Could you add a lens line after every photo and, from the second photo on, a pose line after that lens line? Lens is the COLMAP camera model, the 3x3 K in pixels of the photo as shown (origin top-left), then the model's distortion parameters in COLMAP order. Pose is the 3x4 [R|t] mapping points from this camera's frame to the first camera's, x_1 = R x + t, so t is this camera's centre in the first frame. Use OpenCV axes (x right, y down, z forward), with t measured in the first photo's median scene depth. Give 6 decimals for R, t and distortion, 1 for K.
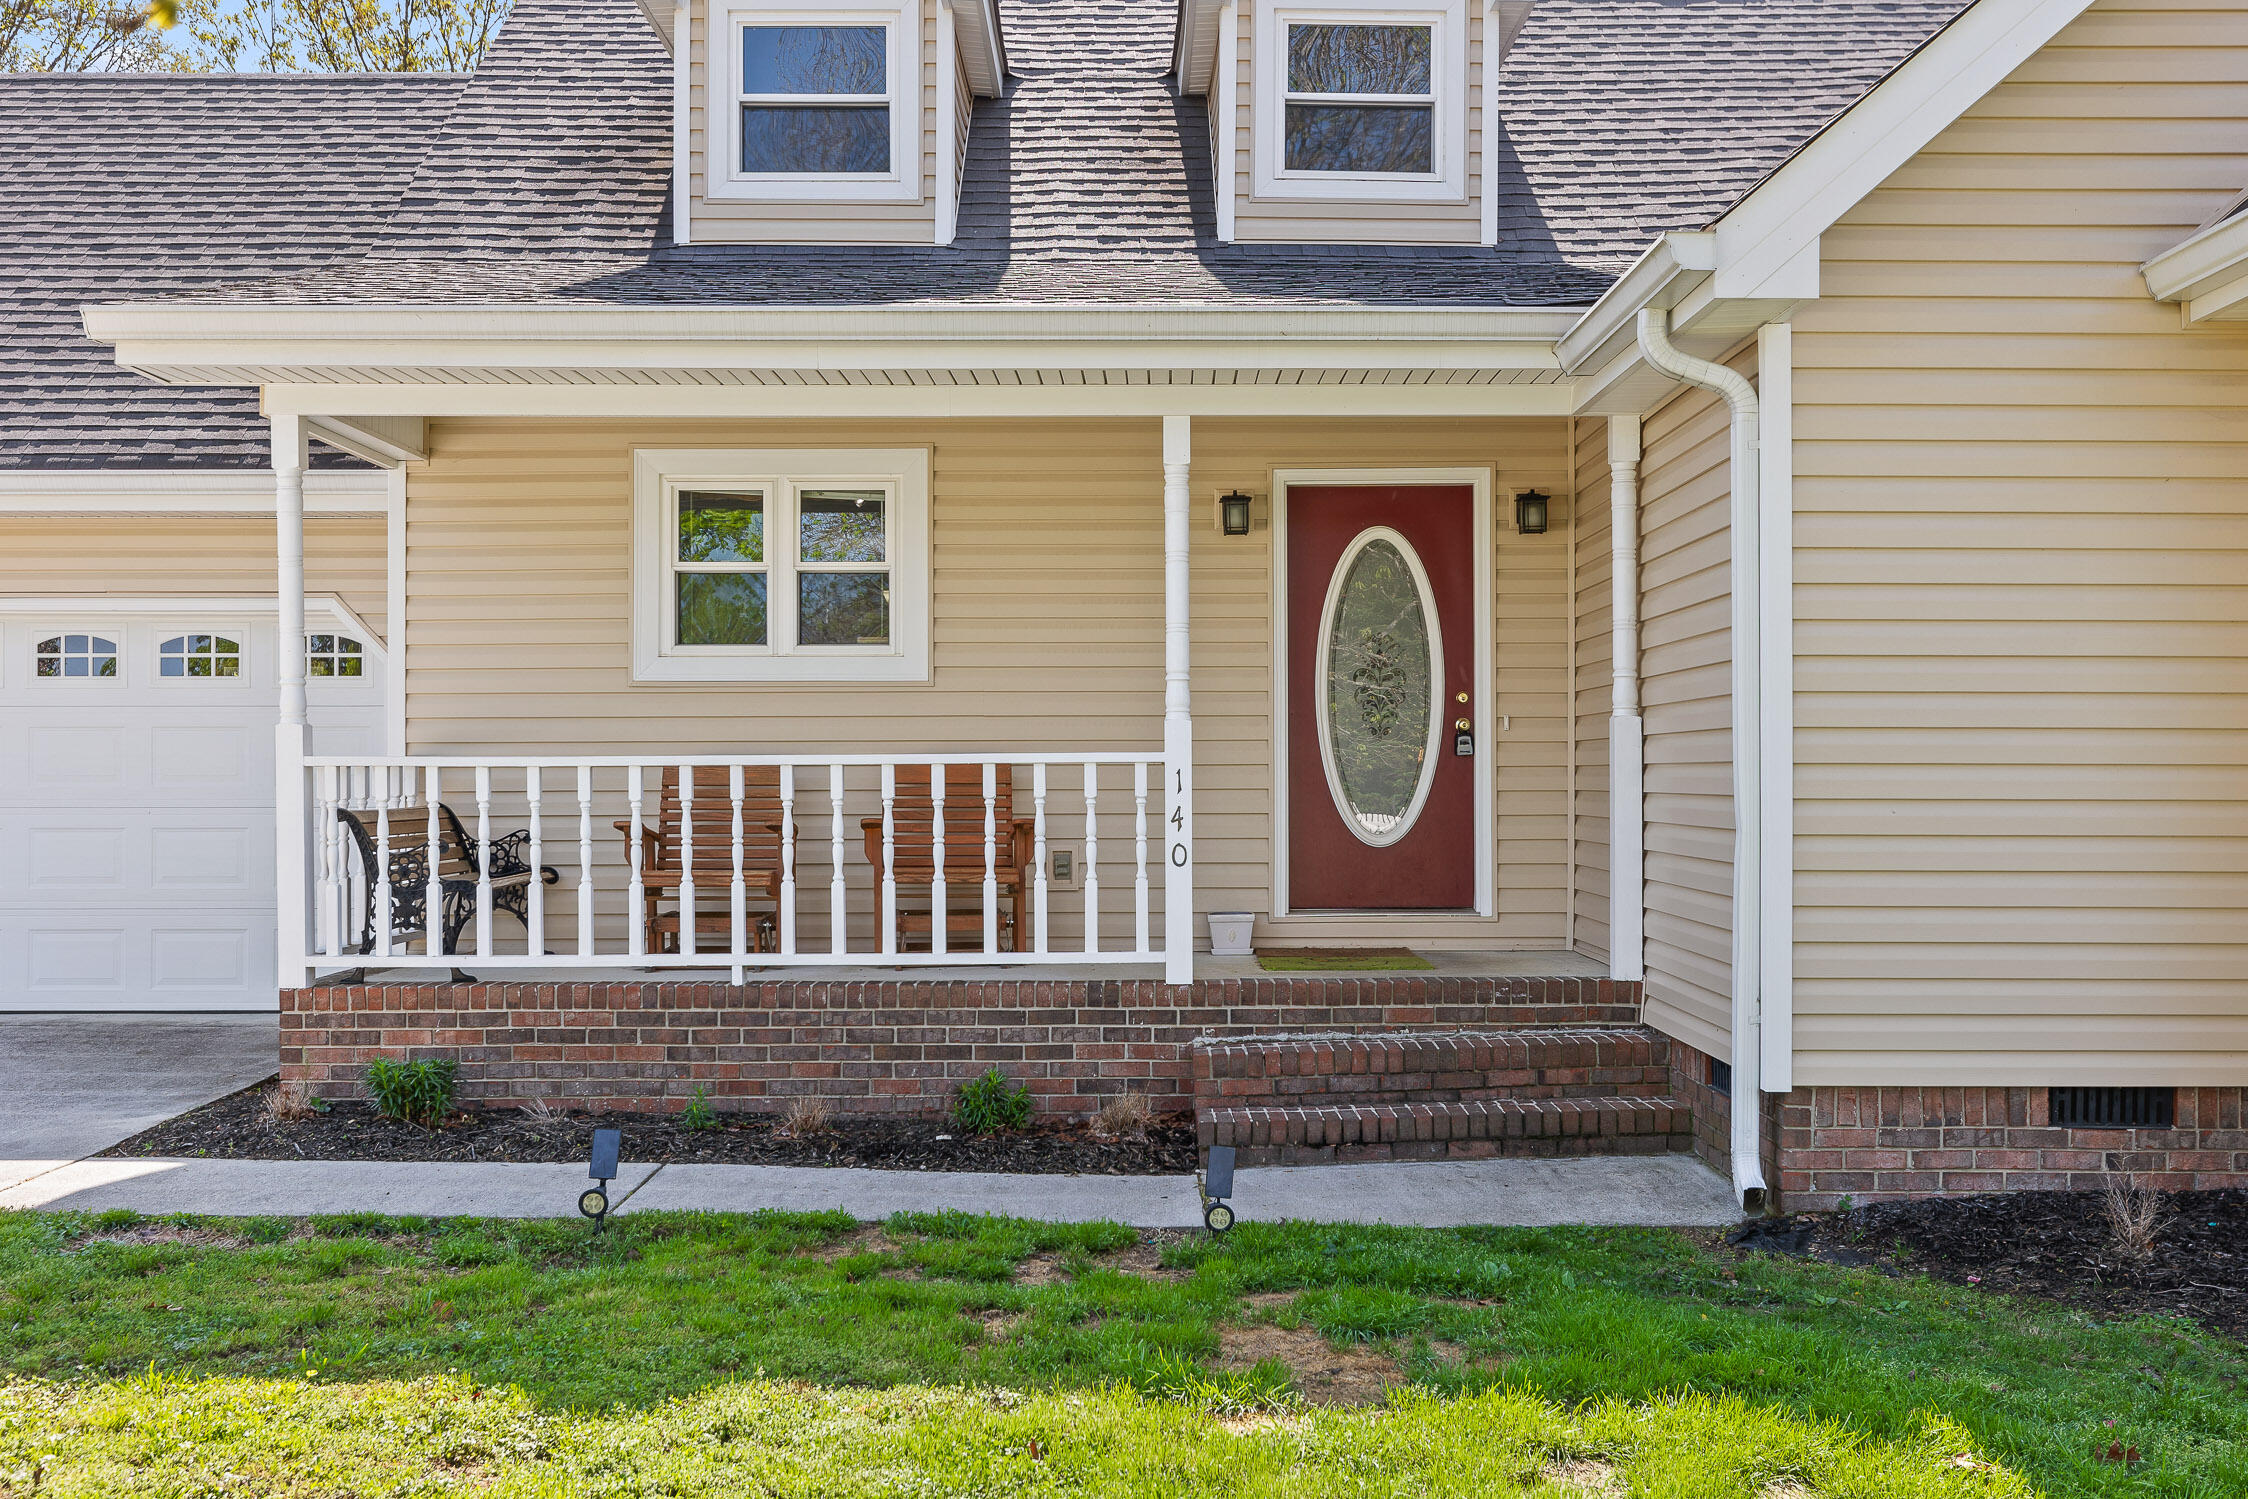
lens RADIAL K [[2232.5, 0, 1125.2], [0, 2232.5, 644.6], [0, 0, 1]] dist [0.000492, -0.011787]
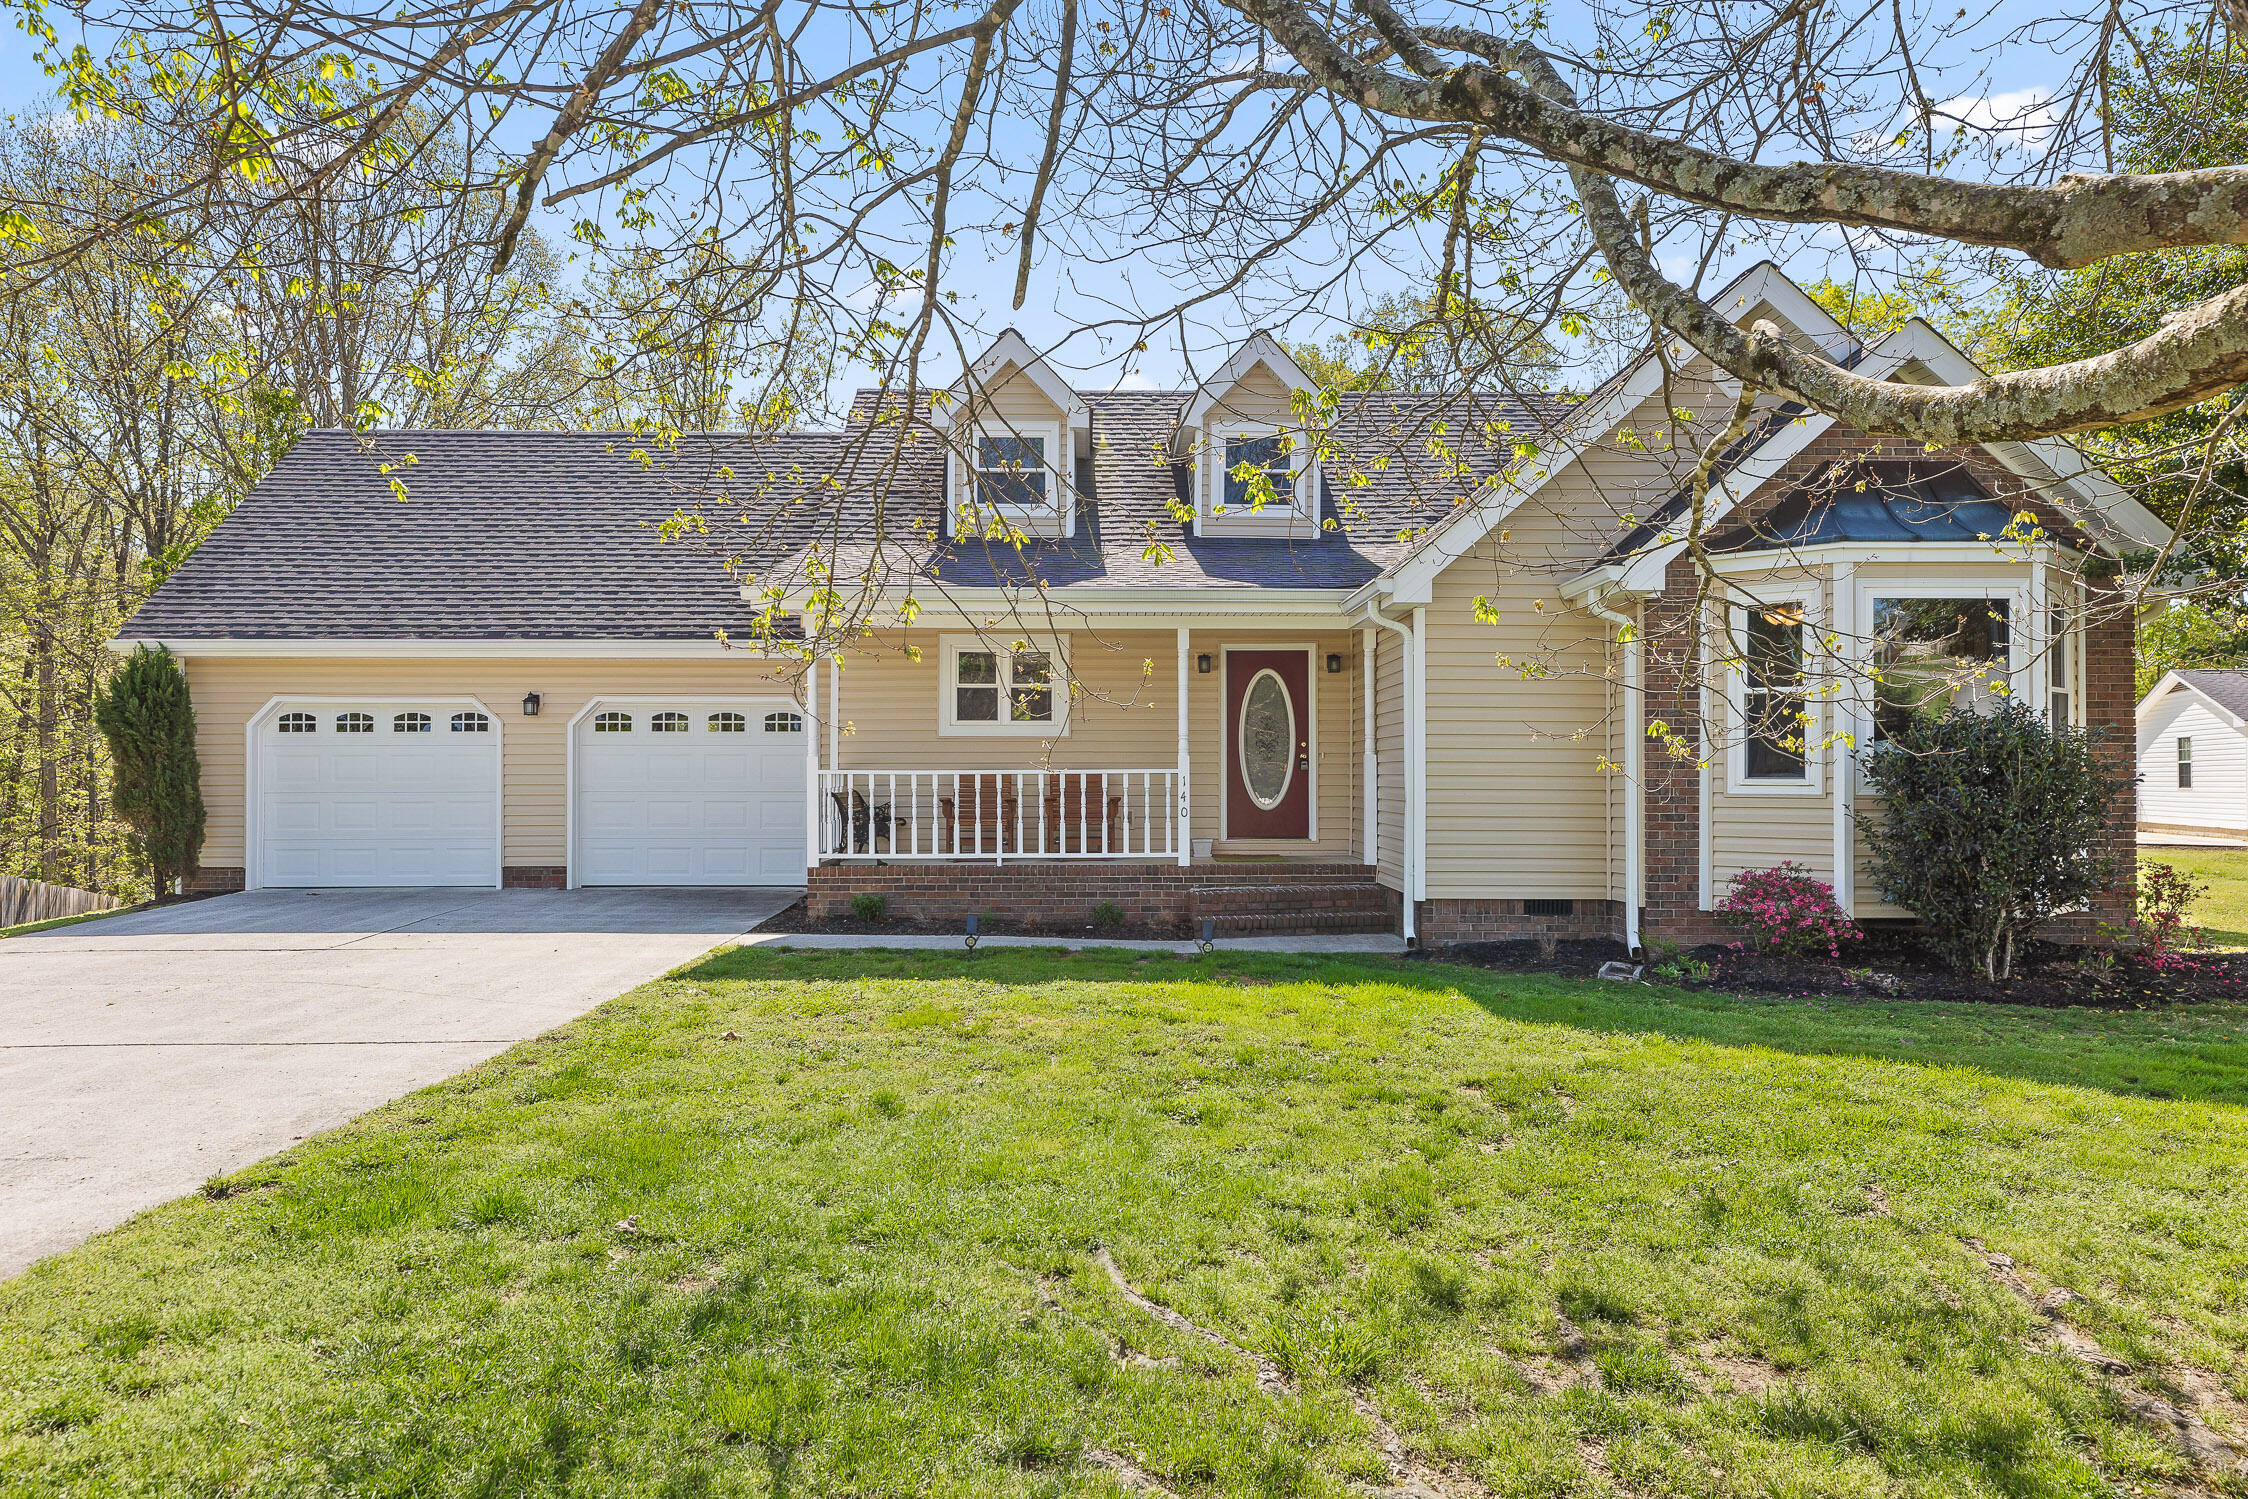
lens RADIAL K [[1447.8, 0, 1120.6], [0, 1447.8, 651.2], [0, 0, 1]] dist [0.002154, -0.000176]
pose [[0.999855, 0.004193, 0.016528, -0.069706], [-0.003741, 0.999621, -0.027259, -0.035337], [-0.016636, 0.027193, 0.999492, -0.550554]]
